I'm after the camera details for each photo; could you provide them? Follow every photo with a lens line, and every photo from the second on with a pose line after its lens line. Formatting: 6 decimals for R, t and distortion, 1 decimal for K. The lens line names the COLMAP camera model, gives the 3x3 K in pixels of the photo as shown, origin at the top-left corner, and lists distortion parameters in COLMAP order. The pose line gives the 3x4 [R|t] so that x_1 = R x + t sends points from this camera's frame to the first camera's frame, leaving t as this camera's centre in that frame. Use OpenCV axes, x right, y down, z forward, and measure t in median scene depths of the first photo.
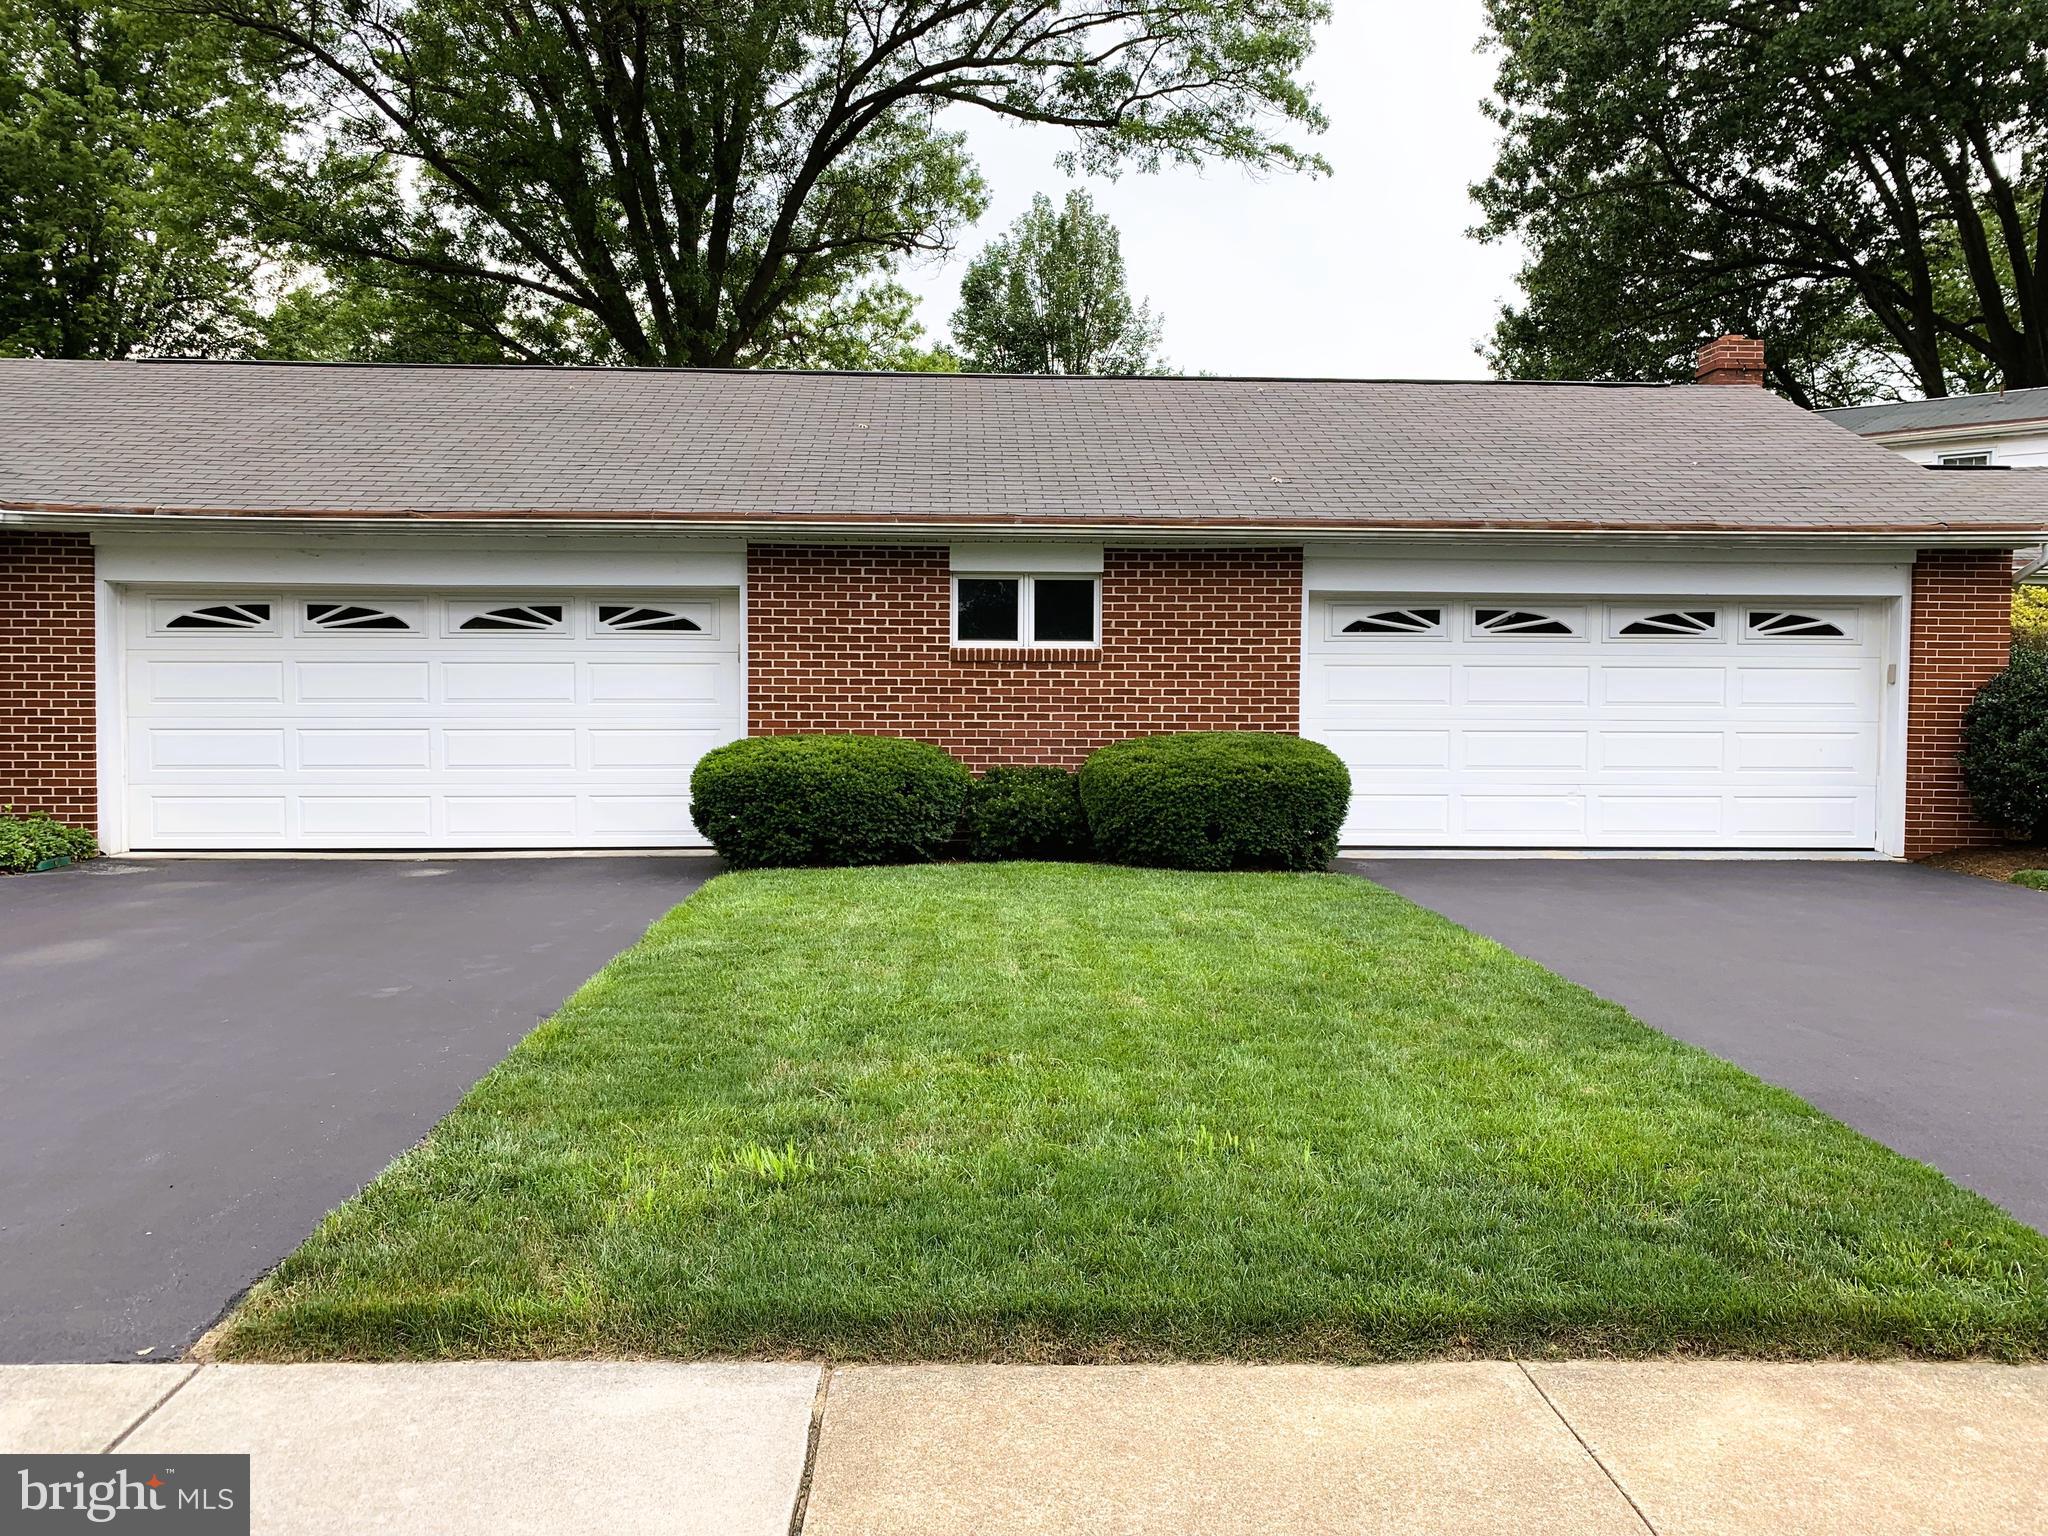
lens RADIAL K [[1568.7, 0, 1020.2], [0, 1568.7, 752.1], [0, 0, 1]] dist [0.050613, -0.052760]
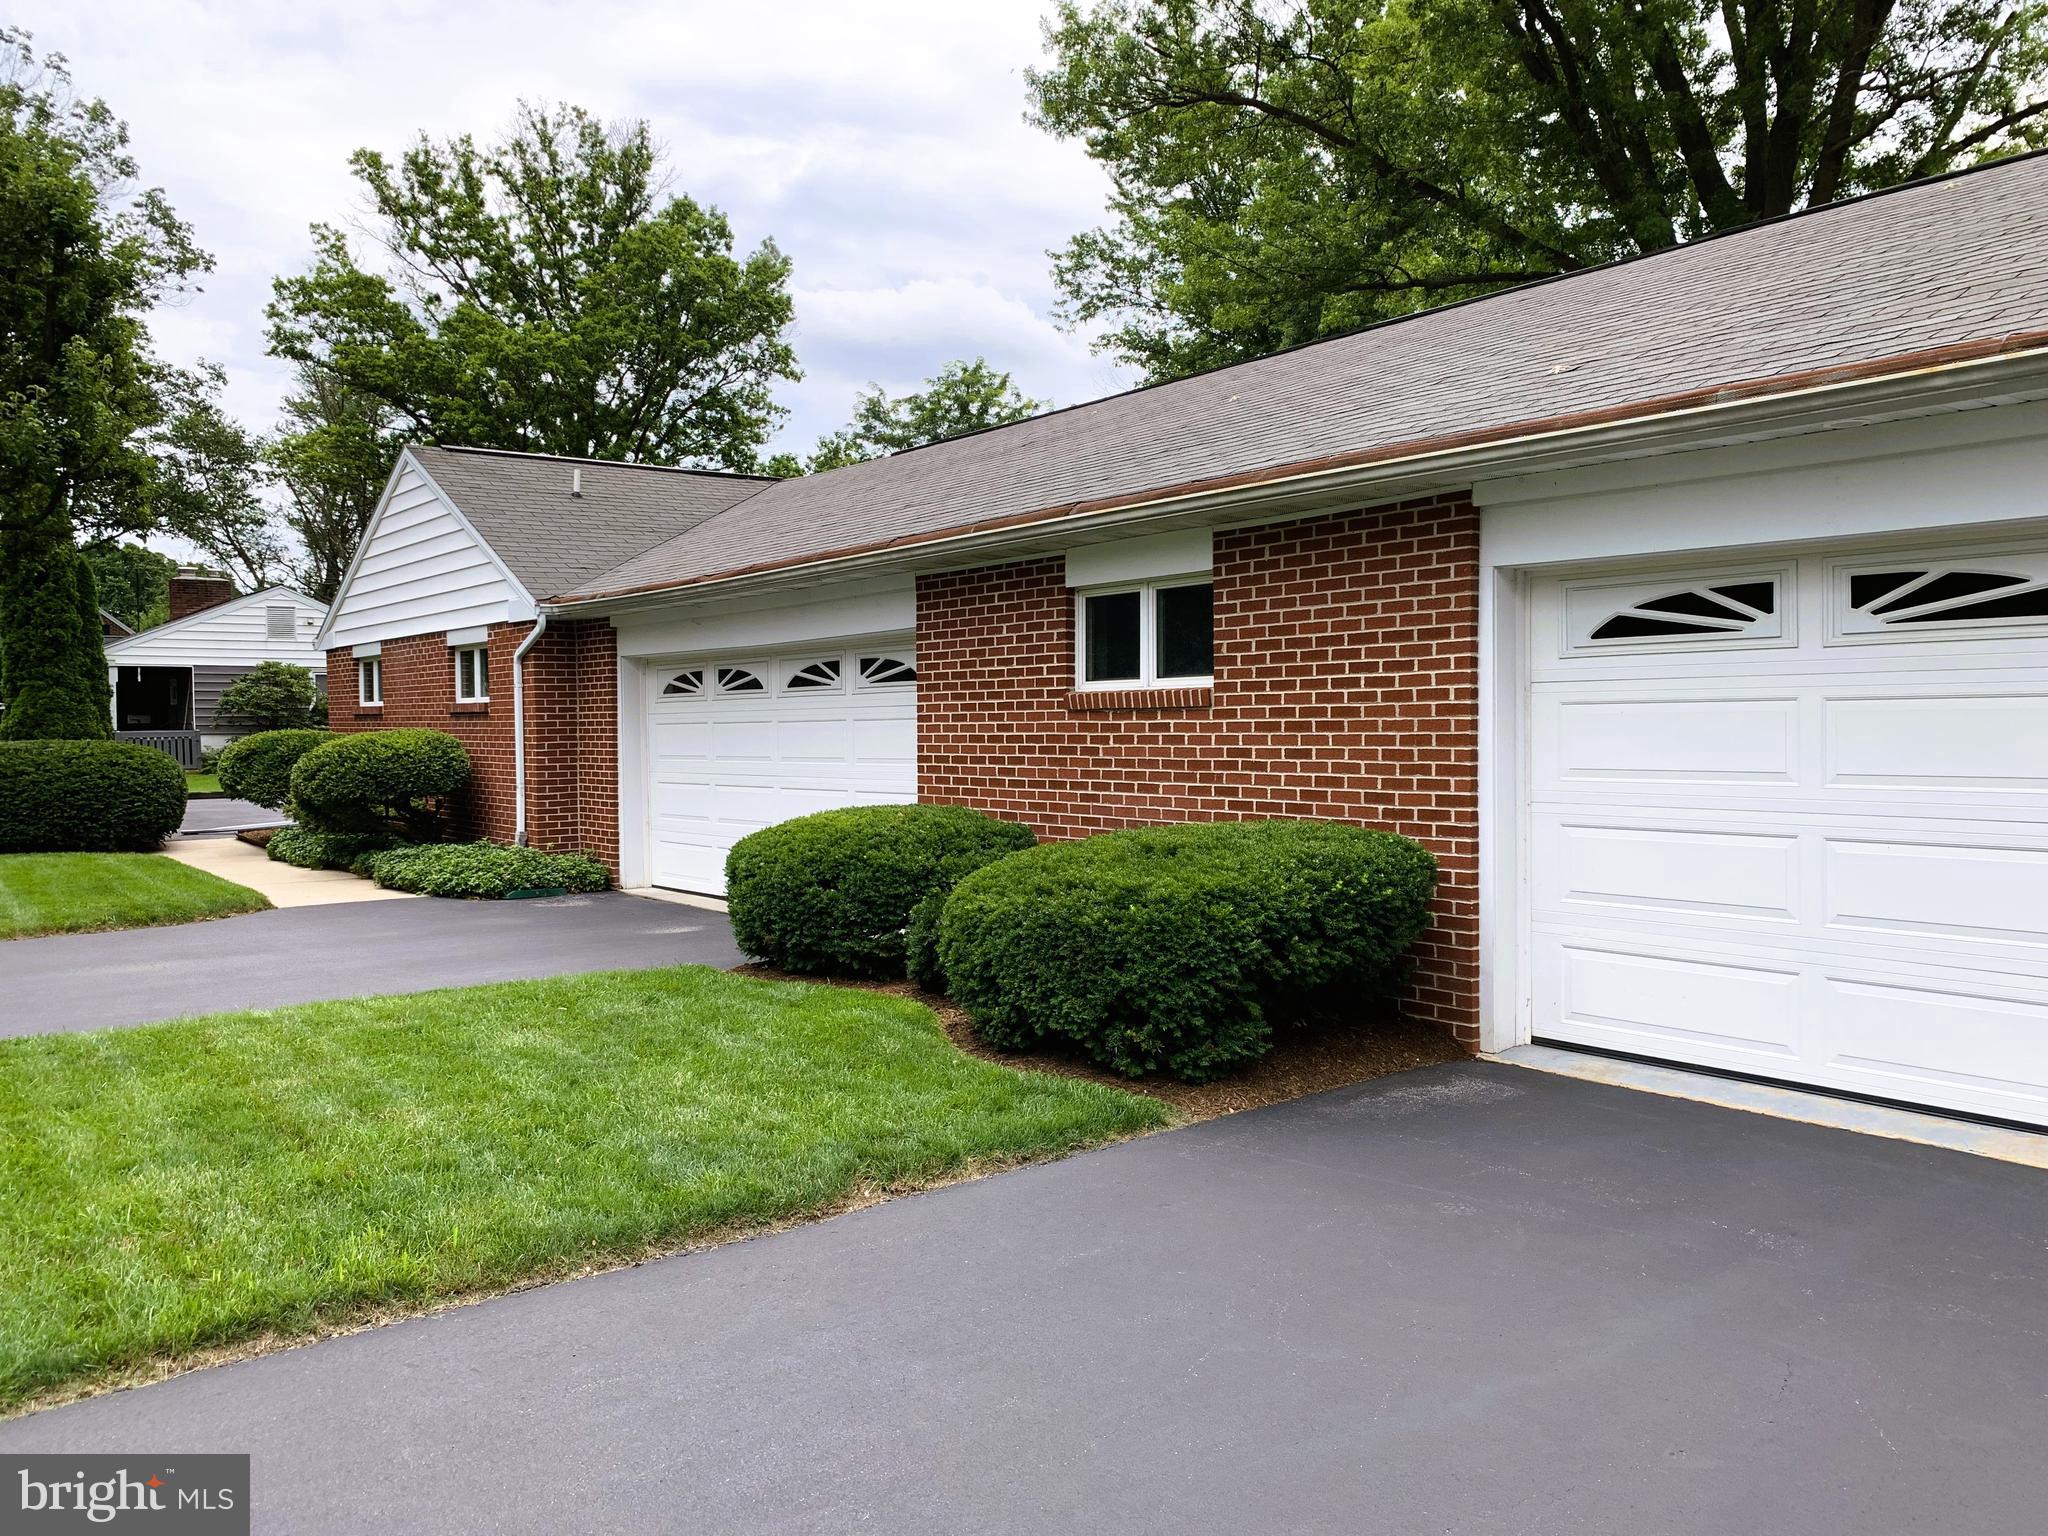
lens RADIAL K [[1568.7, 0, 1013.1], [0, 1568.7, 767.6], [0, 0, 1]] dist [0.050613, -0.052760]
pose [[0.560414, 0.011805, -0.828128, 0.546130], [-0.026633, 0.999638, -0.003774, -0.027219], [0.827784, 0.024171, 0.560526, 0.559429]]
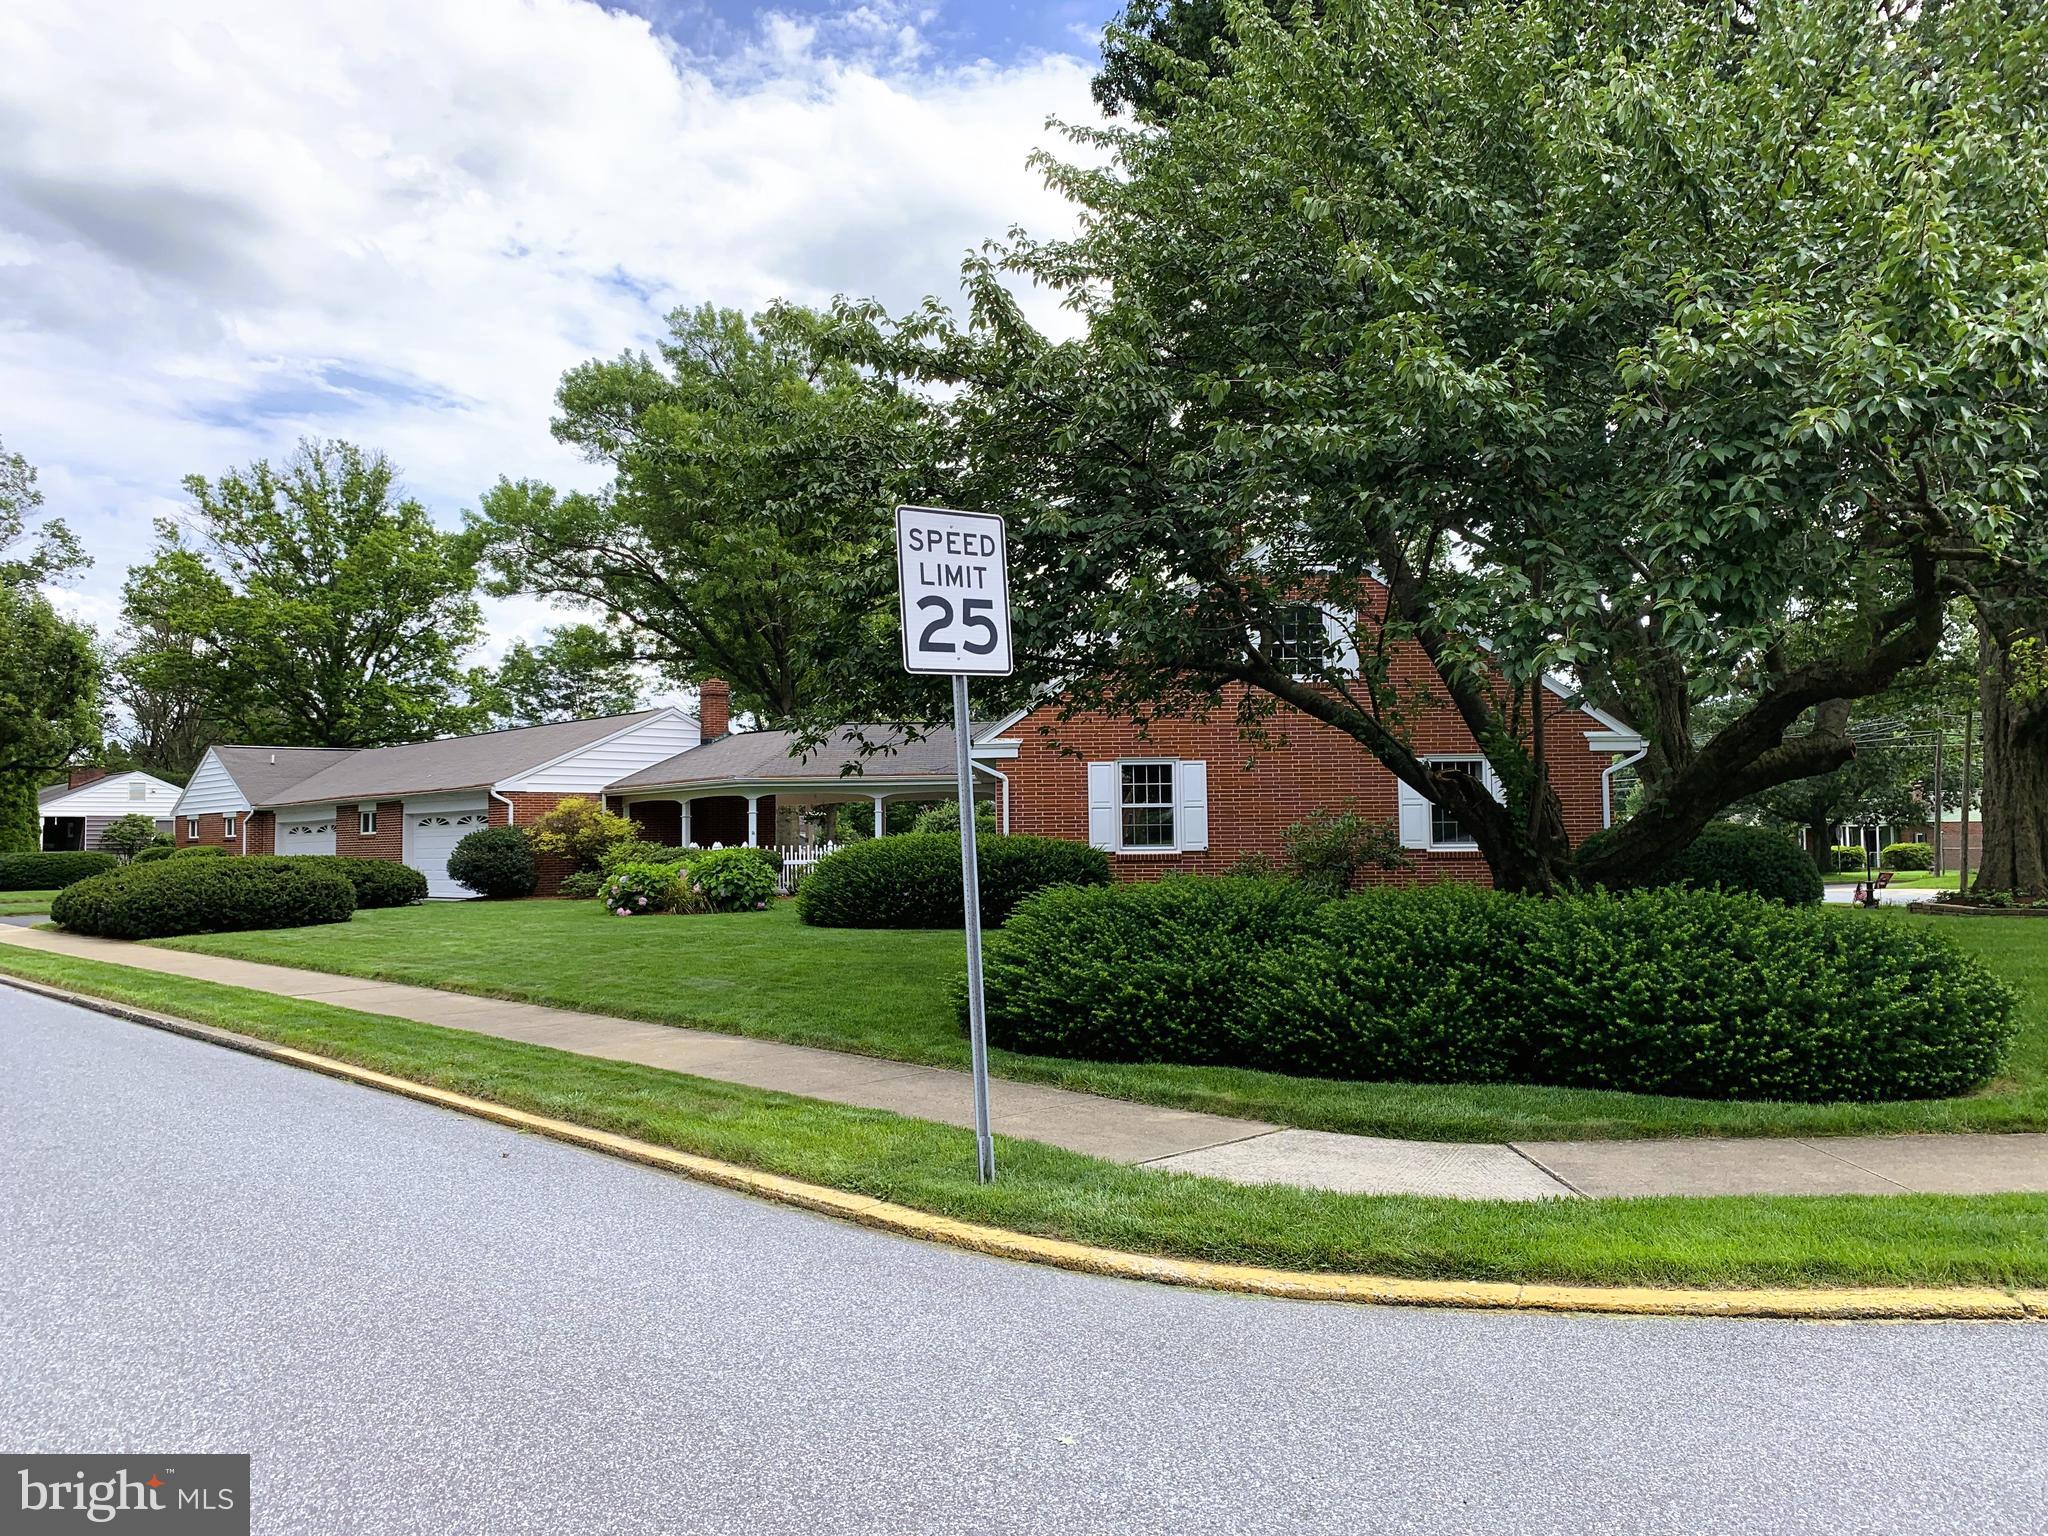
lens RADIAL K [[1568.7, 0, 993.0], [0, 1568.7, 764.7], [0, 0, 1]] dist [0.050613, -0.052760]
pose [[0.634274, -0.056639, -0.771031, 3.445802], [-0.018174, 0.995945, -0.088112, 0.059845], [0.772895, 0.069900, 0.630672, -0.106853]]
